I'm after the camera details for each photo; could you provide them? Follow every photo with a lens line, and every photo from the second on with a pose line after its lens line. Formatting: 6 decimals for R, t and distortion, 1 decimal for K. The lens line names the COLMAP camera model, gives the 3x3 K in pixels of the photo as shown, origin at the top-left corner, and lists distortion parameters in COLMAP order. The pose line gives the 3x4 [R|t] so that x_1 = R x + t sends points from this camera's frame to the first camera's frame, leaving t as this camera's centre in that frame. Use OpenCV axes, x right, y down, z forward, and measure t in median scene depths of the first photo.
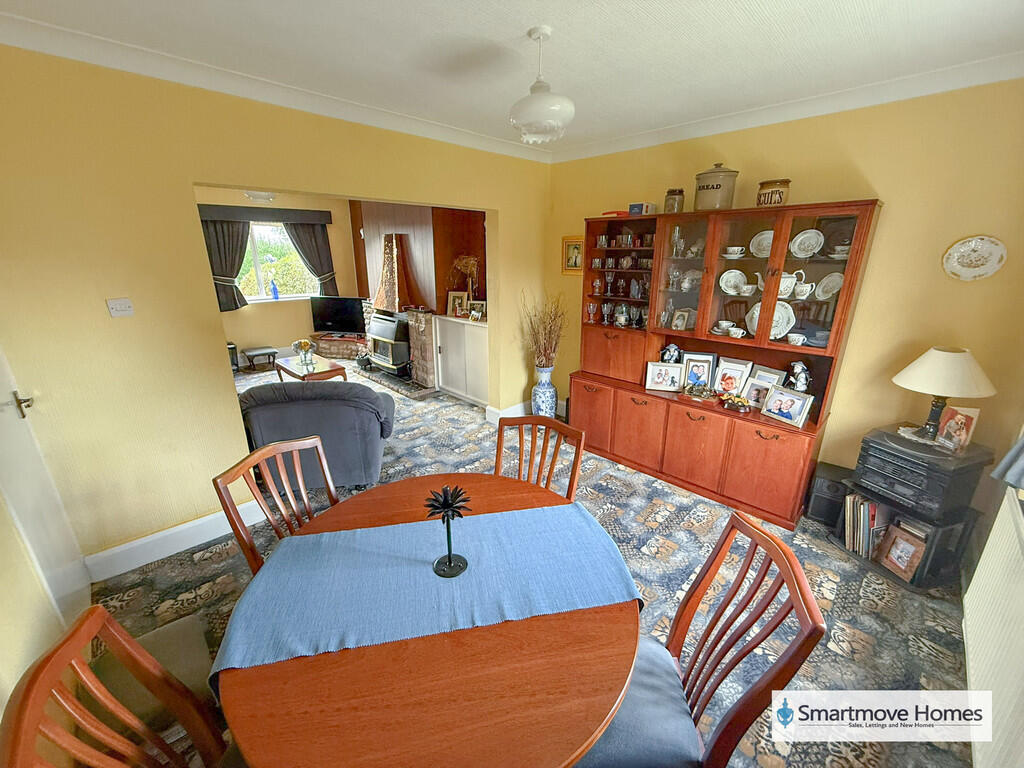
lens RADIAL K [[411.4, 0, 511.2], [0, 411.4, 381.8], [0, 0, 1]] dist [0.001843, 0.001013]
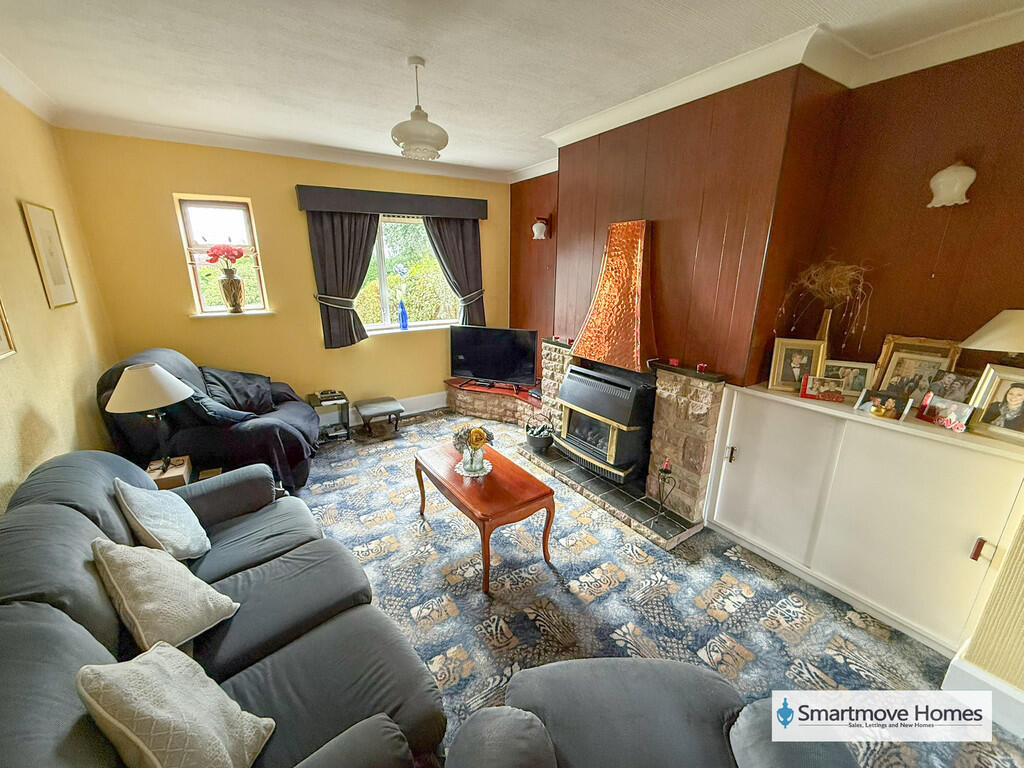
lens RADIAL K [[411.4, 0, 509.8], [0, 411.4, 383.5], [0, 0, 1]] dist [0.001843, 0.001013]
pose [[0.979971, 0.053215, -0.191899, -0.296738], [-0.058614, 0.998026, -0.022562, -0.117639], [0.190320, 0.033358, 0.981155, 0.411492]]
